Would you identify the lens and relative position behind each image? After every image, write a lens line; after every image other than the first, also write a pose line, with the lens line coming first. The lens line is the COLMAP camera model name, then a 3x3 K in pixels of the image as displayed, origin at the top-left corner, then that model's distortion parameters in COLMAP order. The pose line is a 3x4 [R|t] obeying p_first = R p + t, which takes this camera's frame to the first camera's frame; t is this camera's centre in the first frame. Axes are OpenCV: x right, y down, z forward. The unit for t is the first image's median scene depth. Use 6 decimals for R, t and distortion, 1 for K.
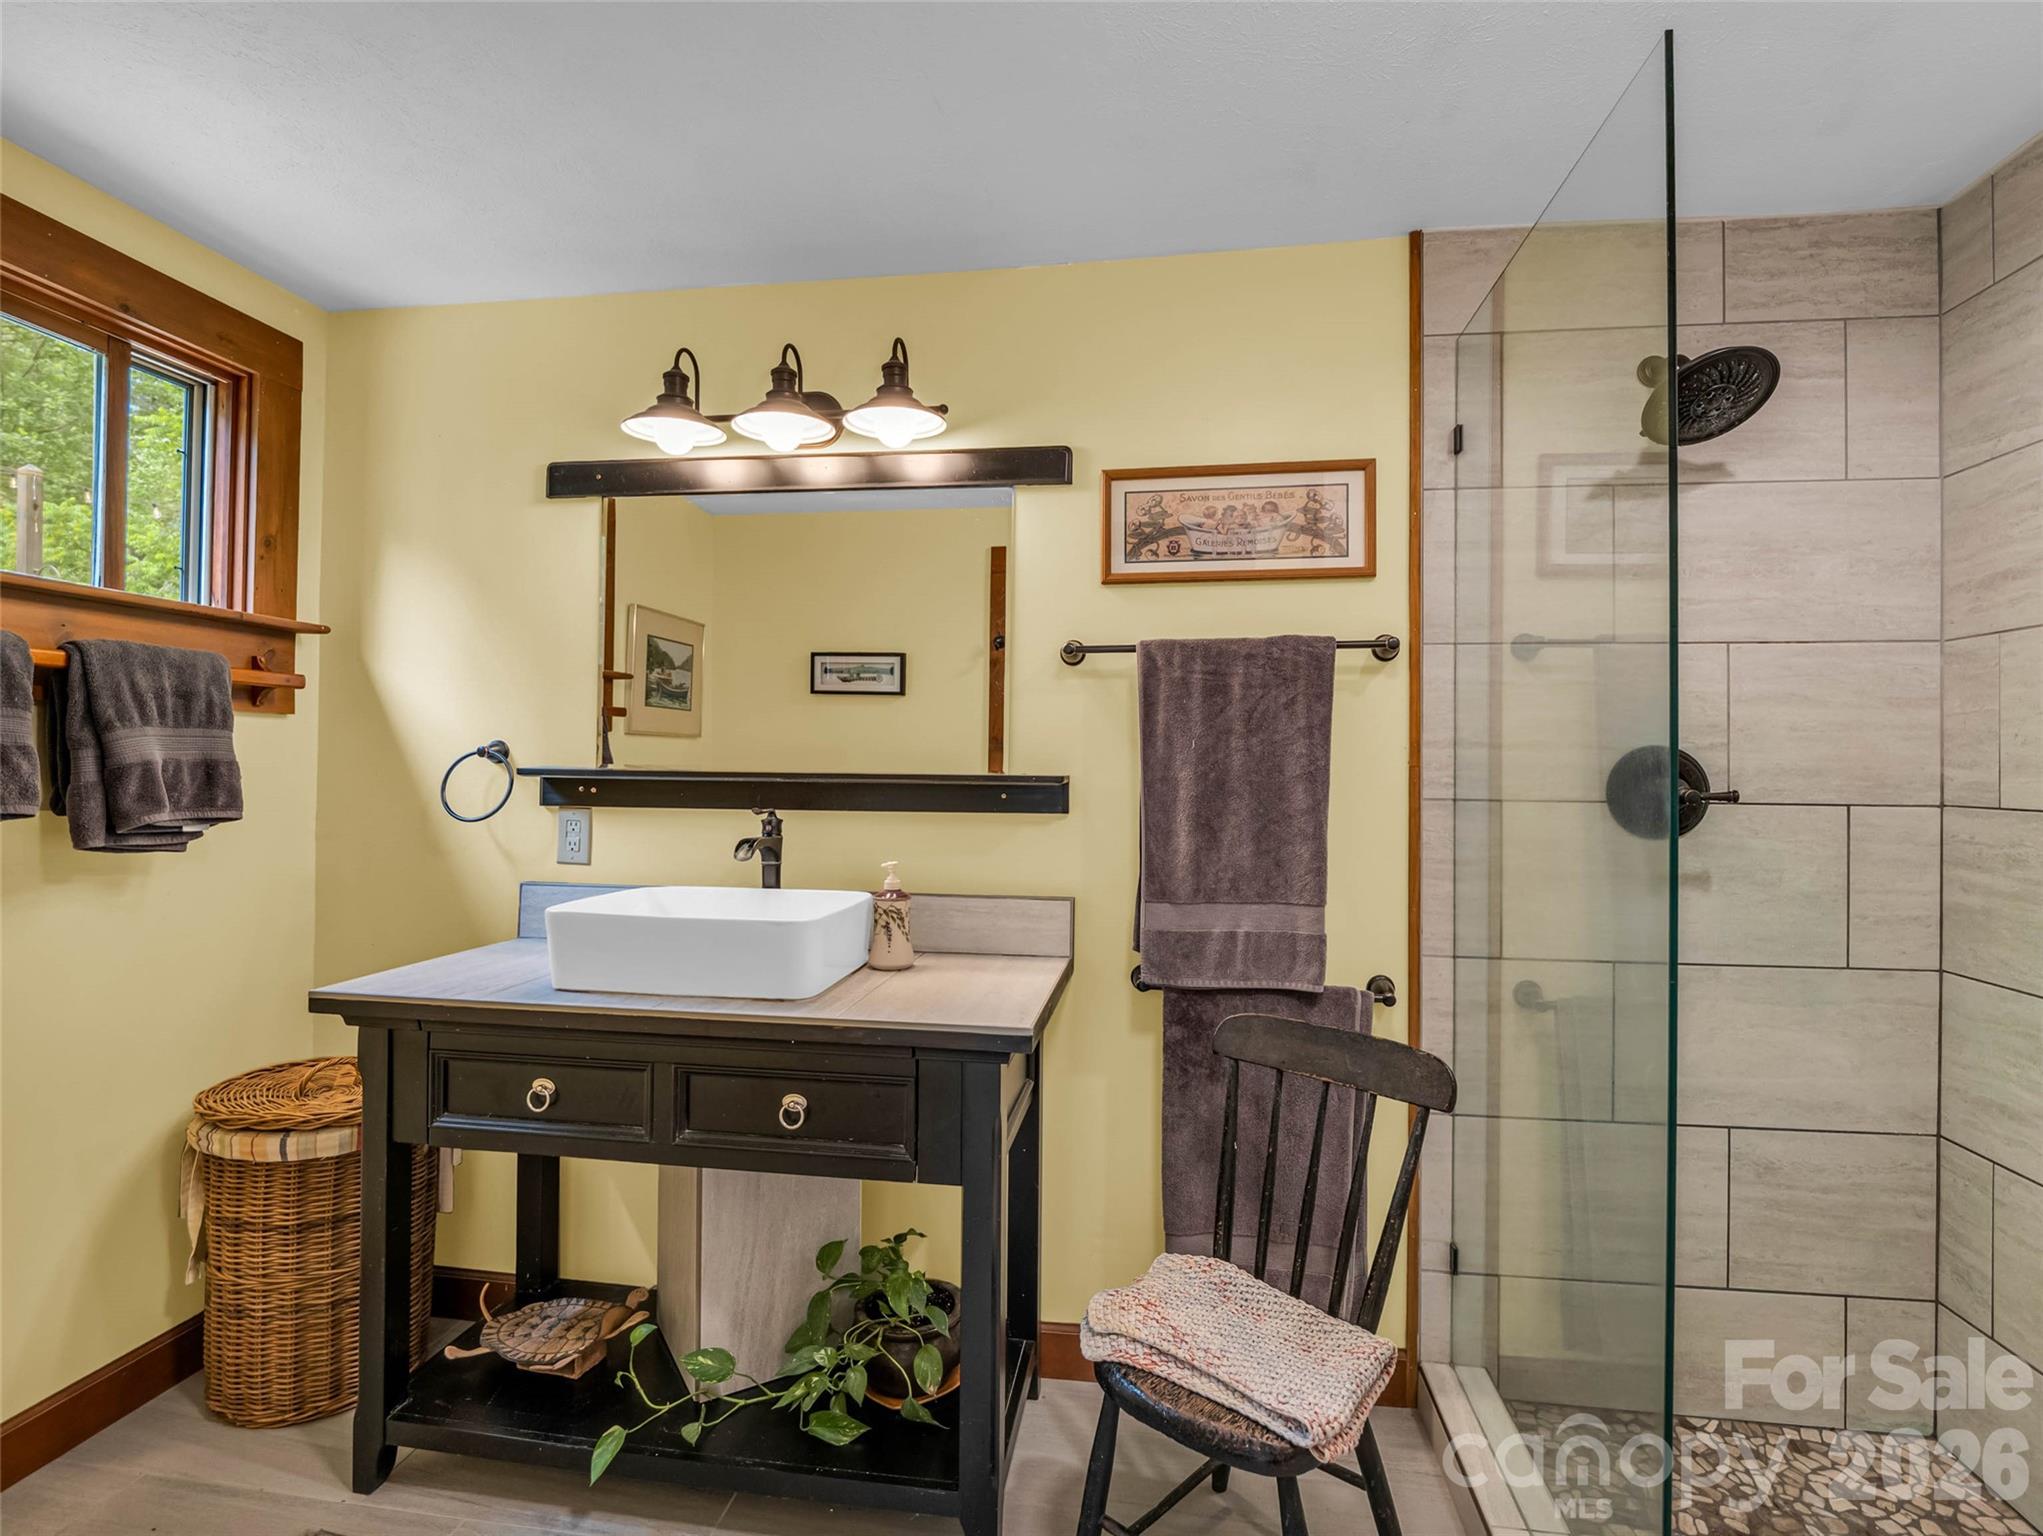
lens RADIAL K [[1023.3, 0, 1054.1], [0, 1023.3, 757.5], [0, 0, 1]] dist [-0.007041, -0.003027]
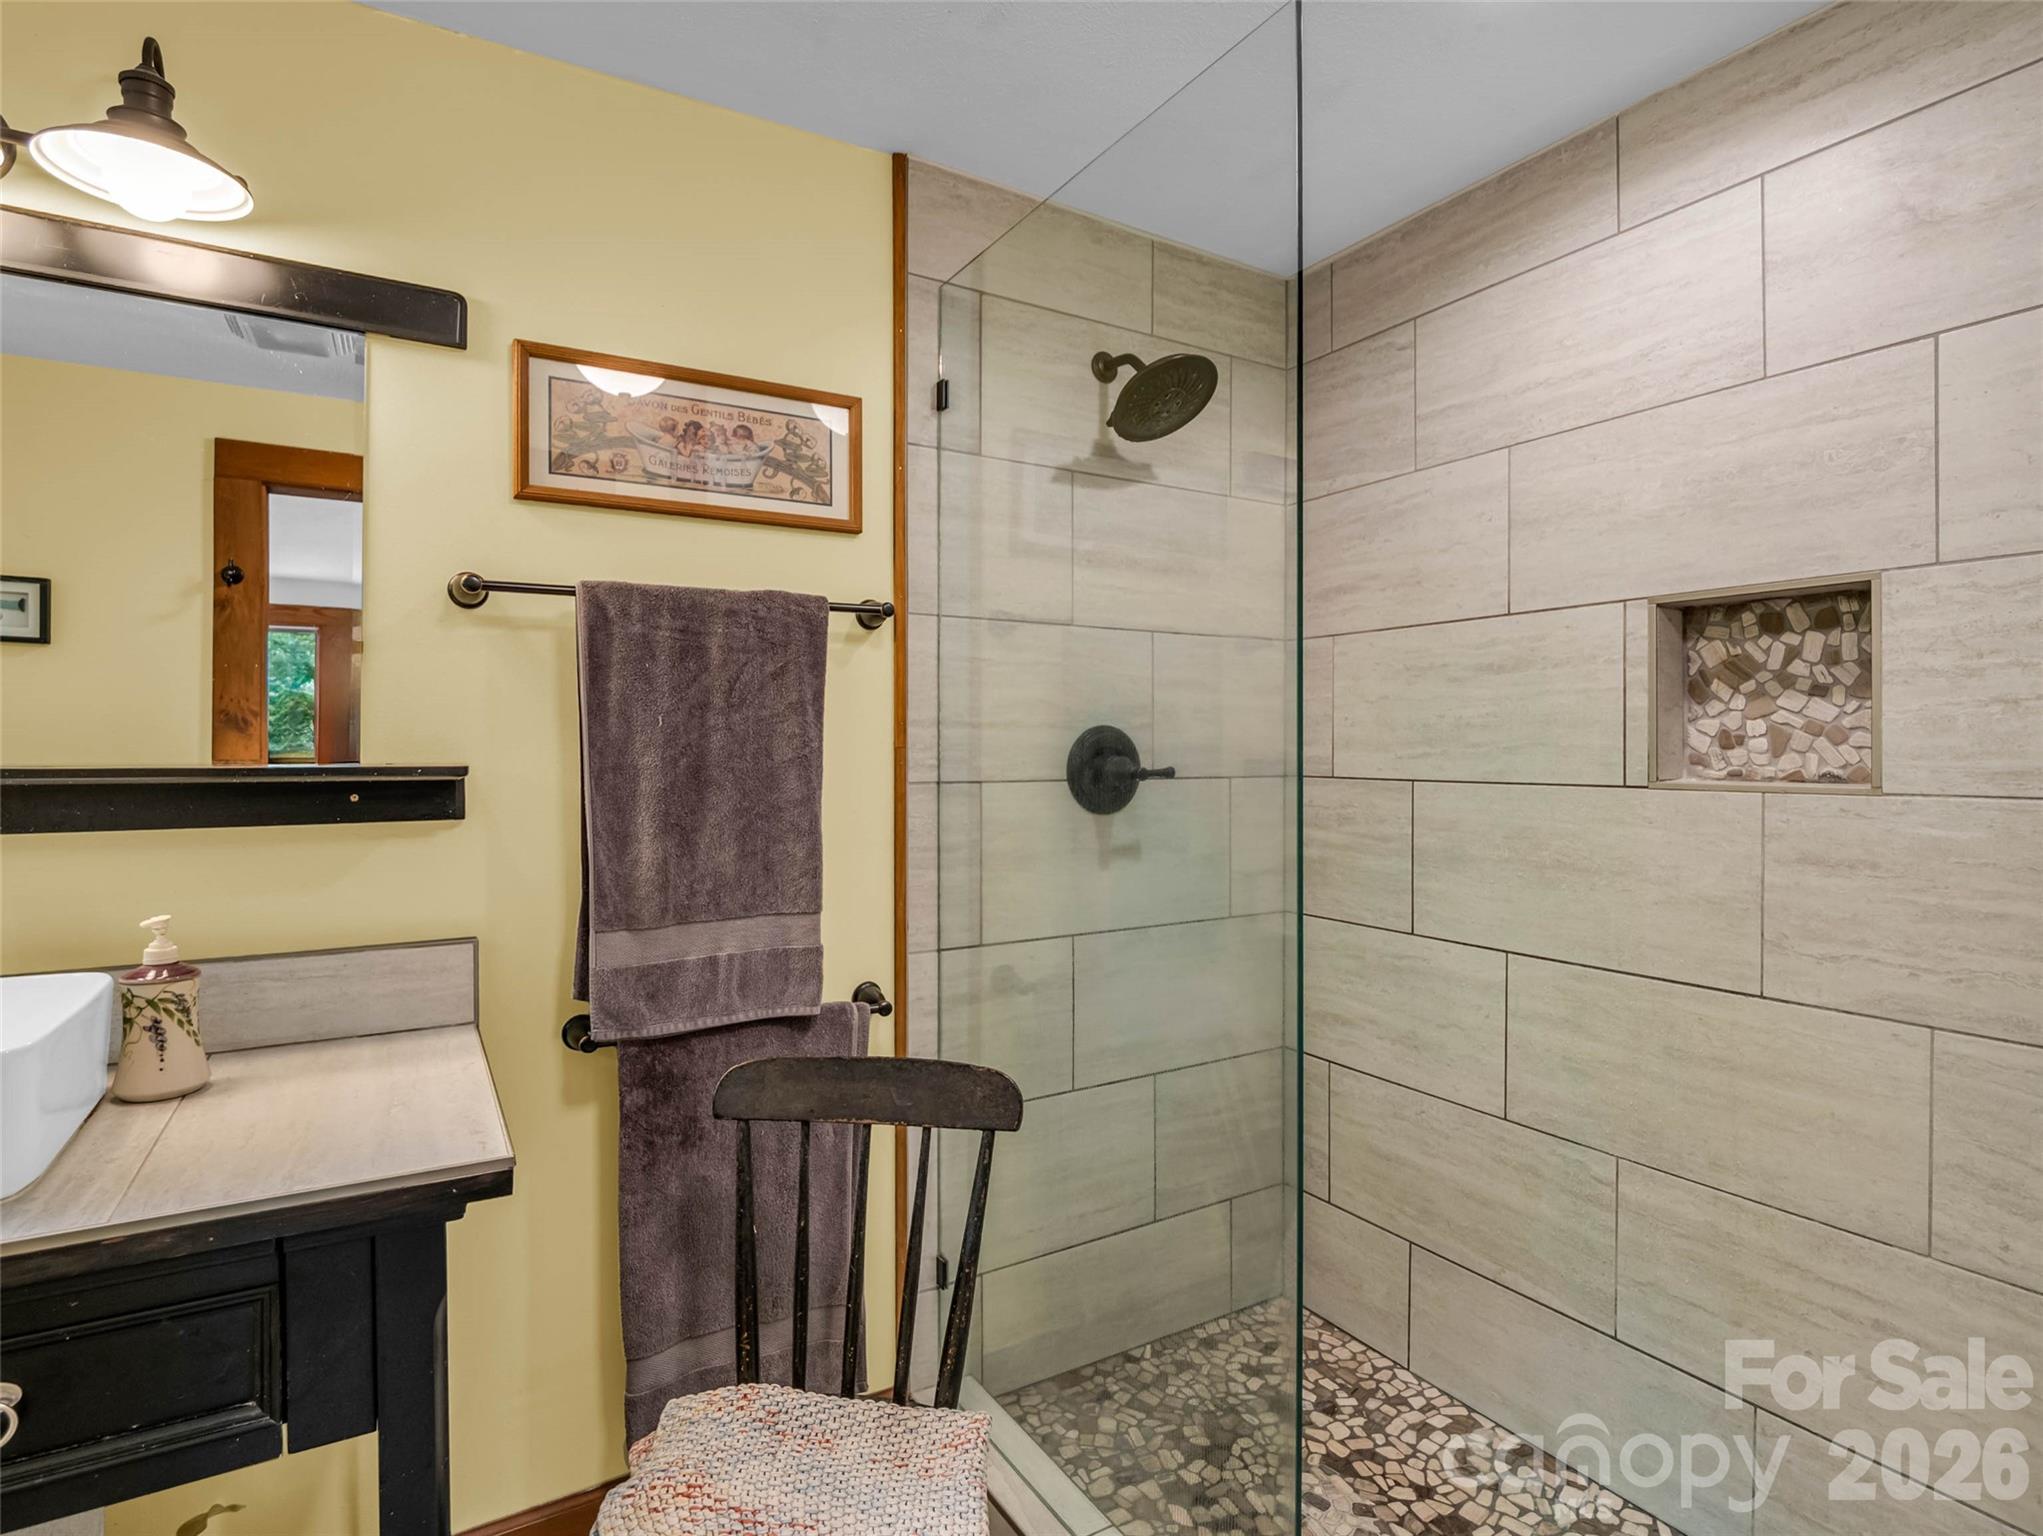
lens RADIAL K [[1023.3, 0, 1012.5], [0, 1023.3, 751.0], [0, 0, 1]] dist [-0.007041, -0.003027]
pose [[0.782149, -0.010944, 0.622996, -0.137226], [0.002654, 0.999895, 0.014232, -0.000887], [-0.623086, -0.009478, 0.782096, 0.231471]]
